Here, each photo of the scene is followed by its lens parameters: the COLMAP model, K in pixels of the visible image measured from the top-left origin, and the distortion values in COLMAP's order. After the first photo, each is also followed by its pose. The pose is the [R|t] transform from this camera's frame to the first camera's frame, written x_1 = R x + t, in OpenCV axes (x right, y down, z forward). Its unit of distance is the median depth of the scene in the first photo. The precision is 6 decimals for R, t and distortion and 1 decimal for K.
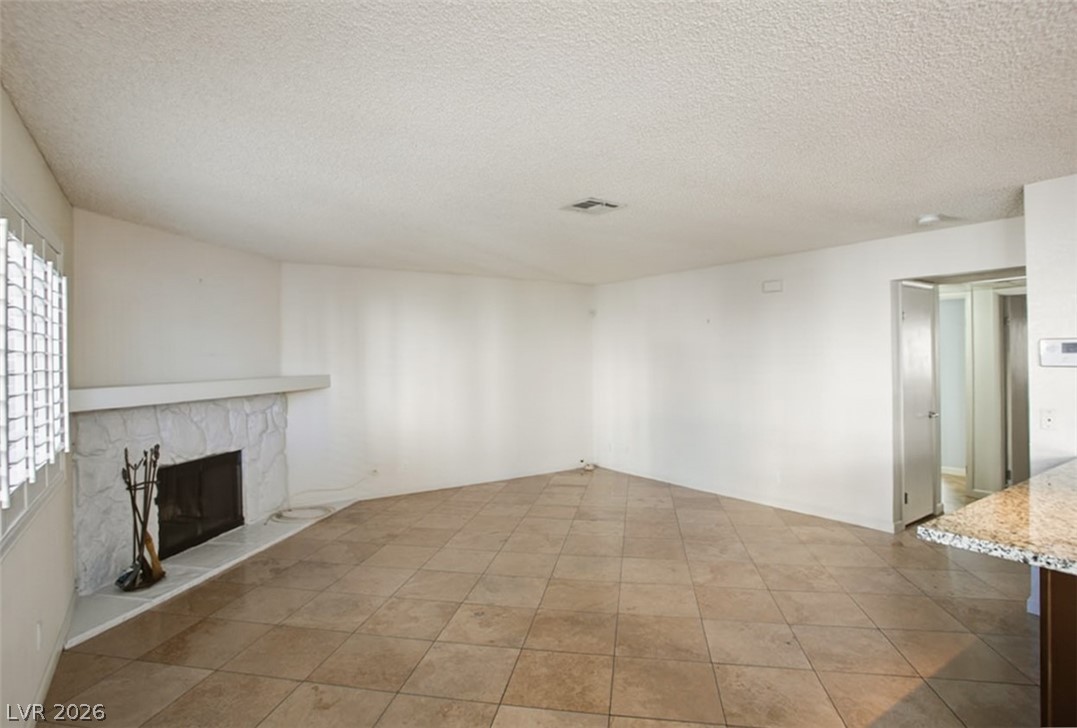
lens RADIAL K [[567.3, 0, 536.7], [0, 567.3, 356.2], [0, 0, 1]] dist [-0.038258, 0.001088]
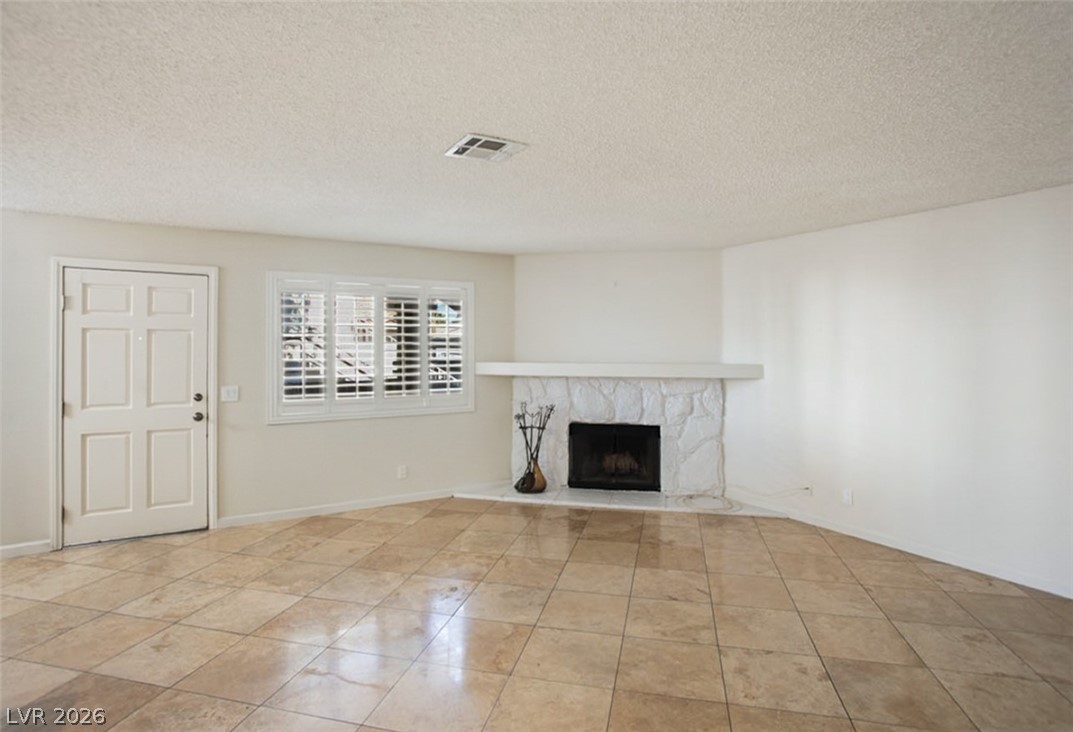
lens RADIAL K [[557.1, 0, 535.0], [0, 557.1, 344.7], [0, 0, 1]] dist [-0.036953, 0.001141]
pose [[-0.067587, 0.001488, -0.997712, 0.724729], [0.003155, 0.999994, 0.001278, 0.000036], [0.997708, -0.003061, -0.067591, 0.964399]]
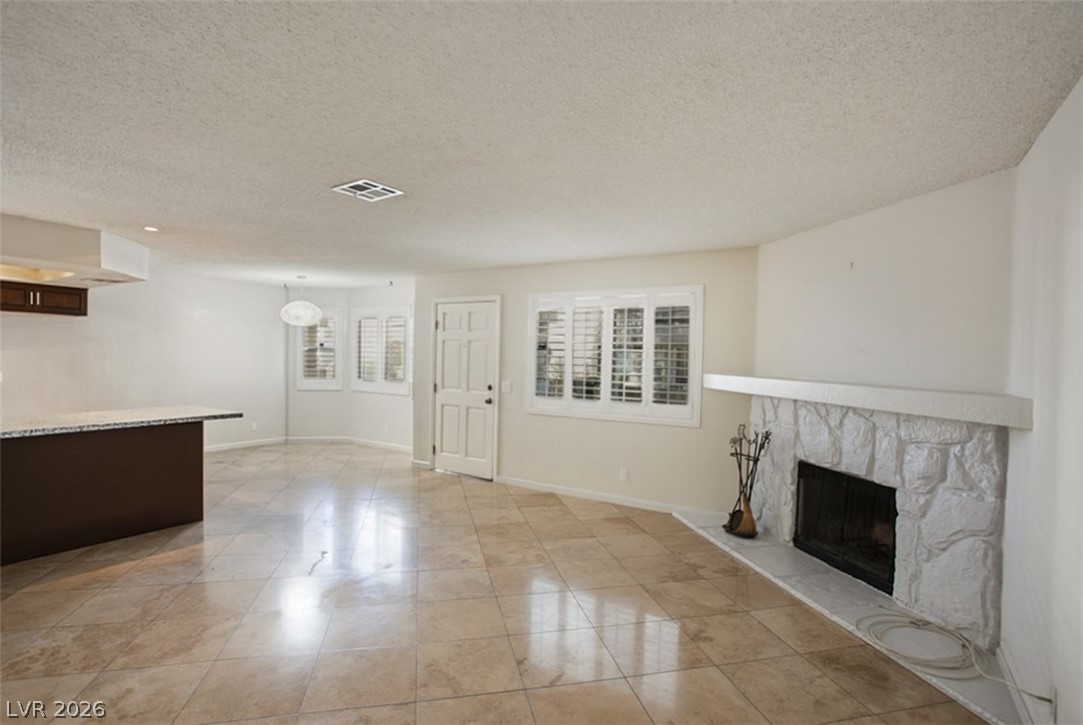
lens RADIAL K [[540.0, 0, 541.4], [0, 540.0, 363.7], [0, 0, 1]] dist [-0.017792, 0.000448]
pose [[-0.921315, -0.000673, -0.388816, 0.156707], [-0.009285, 0.999751, 0.020269, 0.003472], [0.388705, 0.022284, -0.921093, 1.675853]]
